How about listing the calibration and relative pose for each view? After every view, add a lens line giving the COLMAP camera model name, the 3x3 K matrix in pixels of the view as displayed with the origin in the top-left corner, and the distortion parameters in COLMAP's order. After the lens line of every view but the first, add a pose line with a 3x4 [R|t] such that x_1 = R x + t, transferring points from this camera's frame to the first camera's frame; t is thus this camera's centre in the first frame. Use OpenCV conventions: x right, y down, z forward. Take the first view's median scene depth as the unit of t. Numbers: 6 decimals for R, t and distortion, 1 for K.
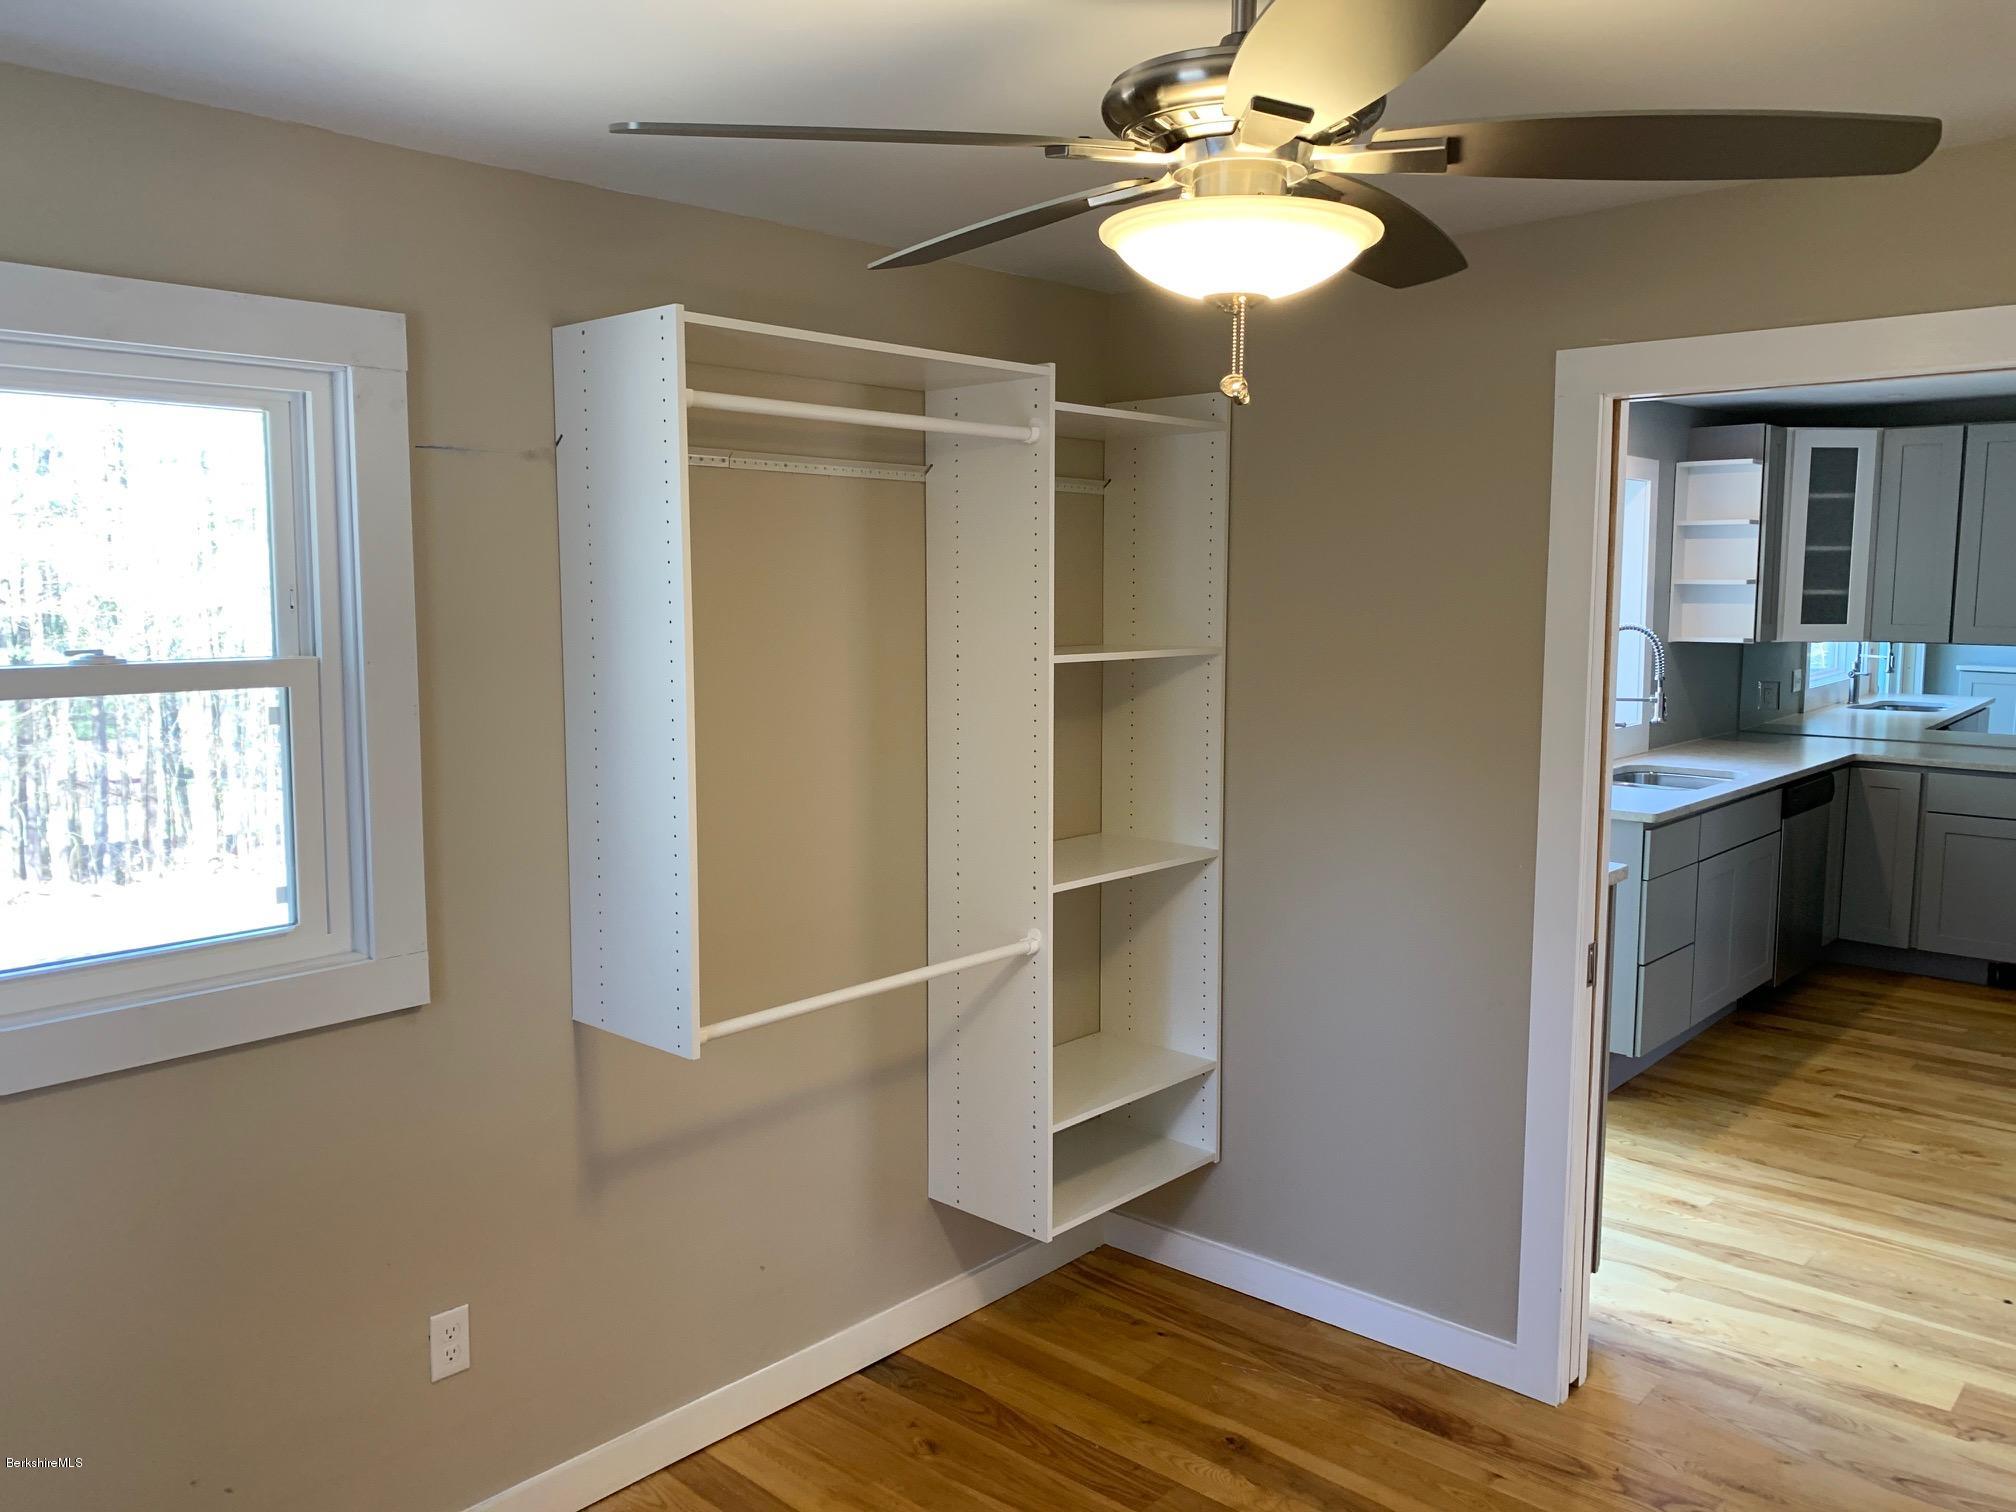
lens RADIAL K [[1519.3, 0, 1008.0], [0, 1519.3, 756.0], [0, 0, 1]] dist [0.035330, -0.009402]
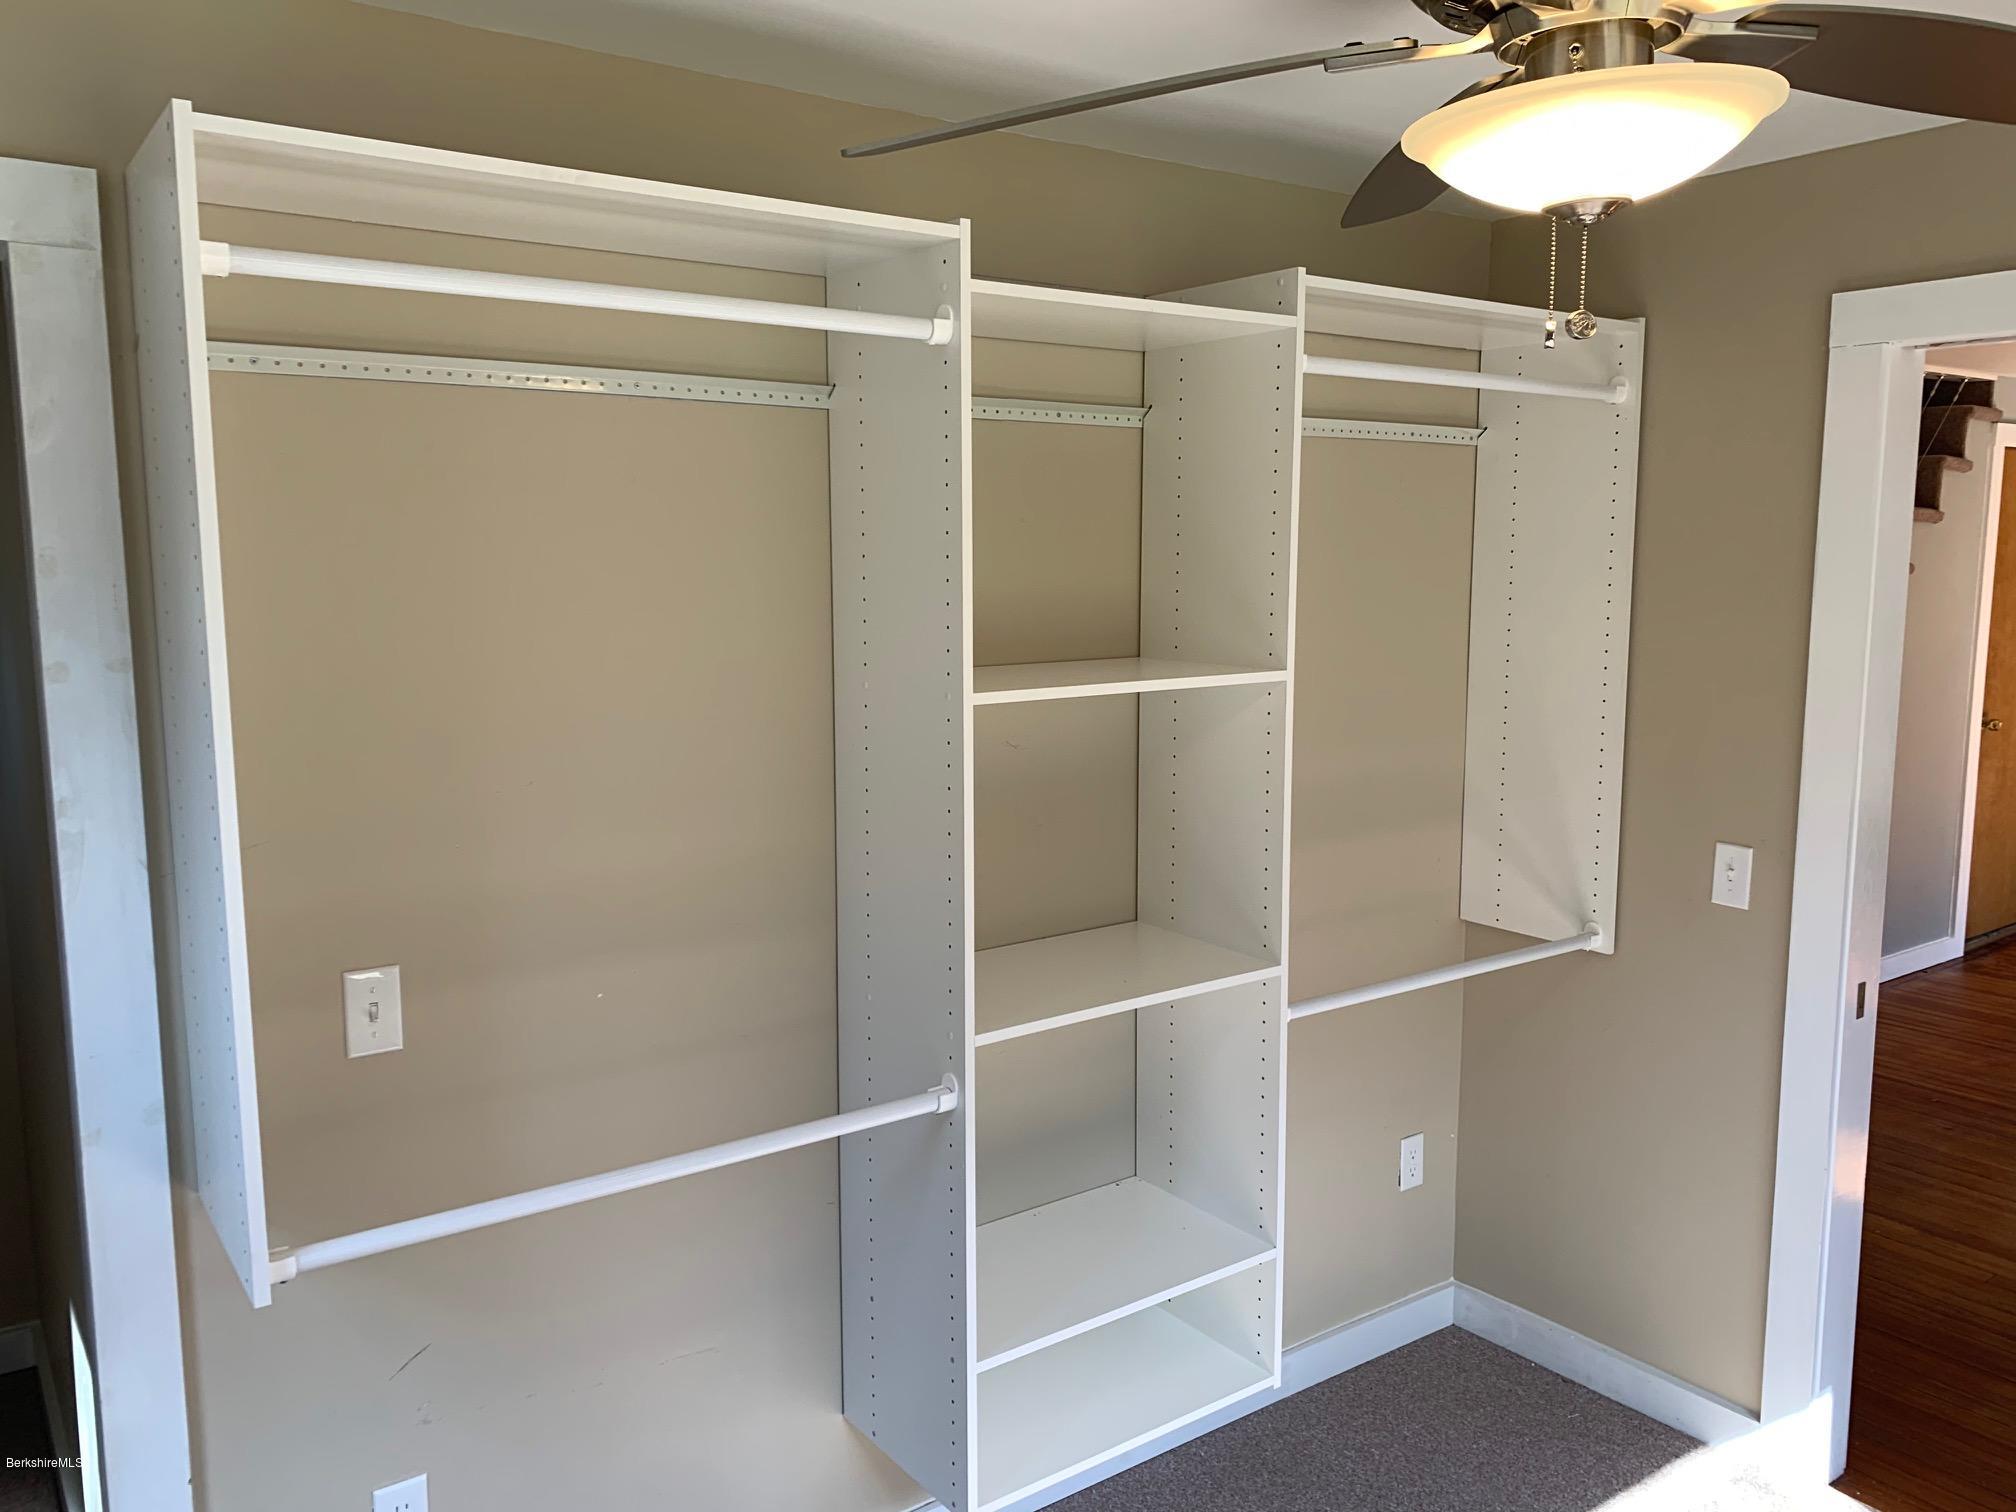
lens RADIAL K [[1574.8, 0, 1008.0], [0, 1574.8, 756.0], [0, 0, 1]] dist [-0.039658, 0.031029]
pose [[0.972824, 0.028781, -0.229748, 0.202037], [-0.023672, 0.999408, 0.024962, -0.048227], [0.230331, -0.018845, 0.972930, 0.353334]]
